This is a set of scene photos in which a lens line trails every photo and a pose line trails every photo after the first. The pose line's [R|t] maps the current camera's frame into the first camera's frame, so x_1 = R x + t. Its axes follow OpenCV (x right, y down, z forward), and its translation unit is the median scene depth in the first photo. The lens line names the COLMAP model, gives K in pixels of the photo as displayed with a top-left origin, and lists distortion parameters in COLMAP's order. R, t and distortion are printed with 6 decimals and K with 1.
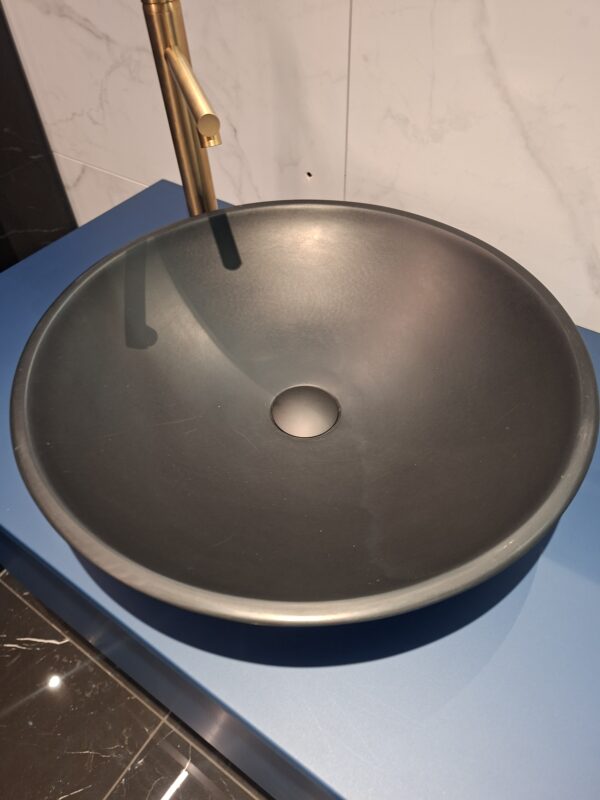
lens RADIAL K [[548.4, 0, 300.4], [0, 548.4, 400.6], [0, 0, 1]] dist [0.018492, -0.035387]
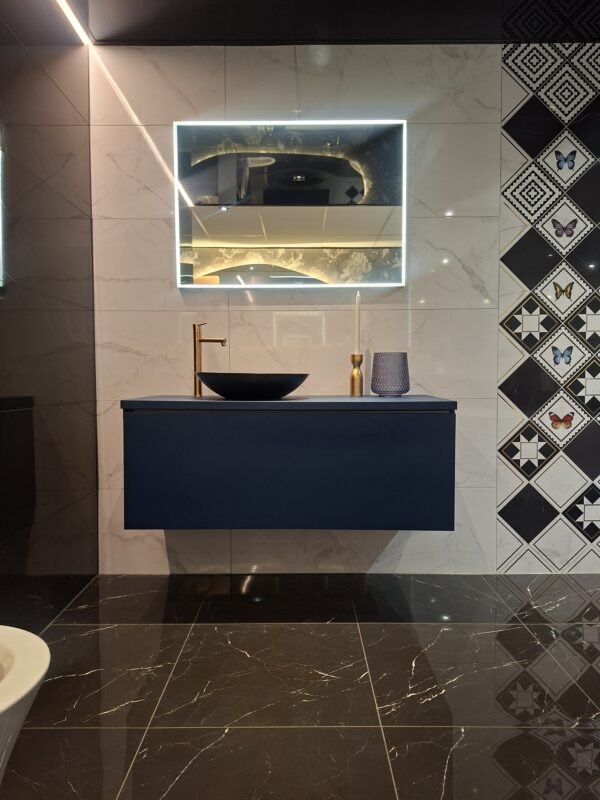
lens RADIAL K [[548.4, 0, 302.3], [0, 548.4, 403.2], [0, 0, 1]] dist [0.018492, -0.035387]
pose [[0.833036, -0.011680, 0.553095, -1.502387], [0.400726, 0.702013, -0.588724, 2.020615], [-0.381404, 0.712068, 0.589483, -1.201550]]
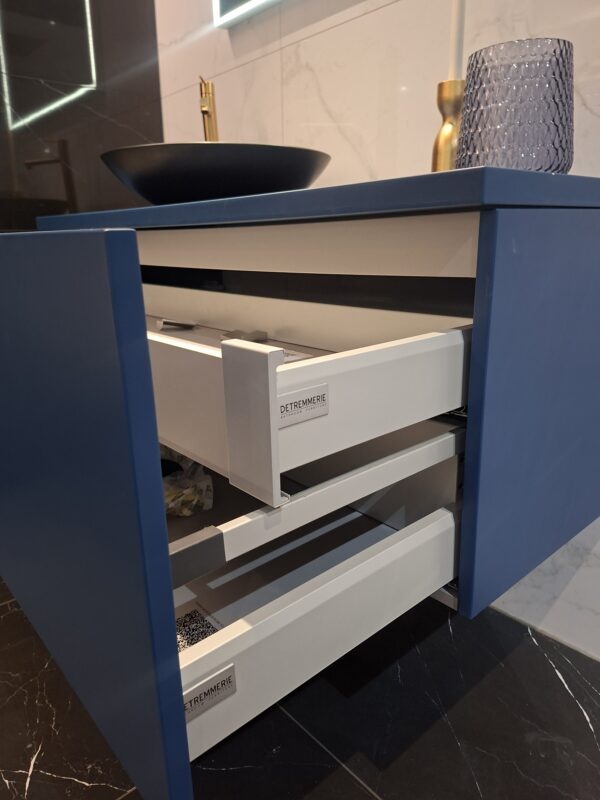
lens RADIAL K [[548.4, 0, 299.2], [0, 548.4, 404.8], [0, 0, 1]] dist [0.018492, -0.035387]
pose [[0.967179, 0.070950, -0.243991, 0.675590], [-0.187660, 0.846847, -0.497629, 1.292512], [0.171316, 0.527083, 0.832367, -0.275493]]
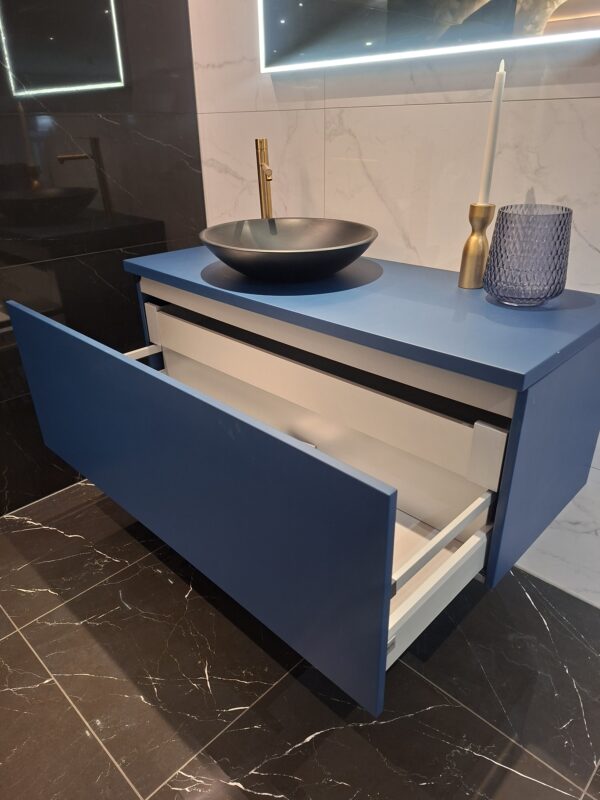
lens RADIAL K [[548.4, 0, 297.6], [0, 548.4, 411.0], [0, 0, 1]] dist [0.018492, -0.035387]
pose [[0.983953, 0.084229, -0.157295, 0.410489], [-0.133273, 0.933093, -0.334031, 1.221036], [0.118636, 0.349634, 0.929345, -1.007112]]
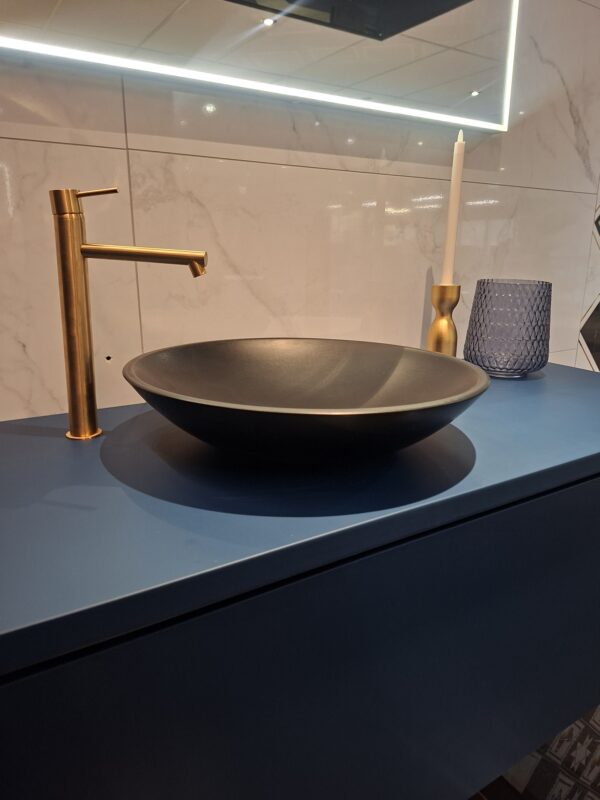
lens RADIAL K [[548.4, 0, 301.5], [0, 548.4, 404.6], [0, 0, 1]] dist [0.018492, -0.035387]
pose [[0.405313, -0.230852, 0.884550, -0.926393], [0.663953, 0.739452, -0.111249, 0.093761], [-0.628400, 0.632390, 0.452985, 0.227154]]
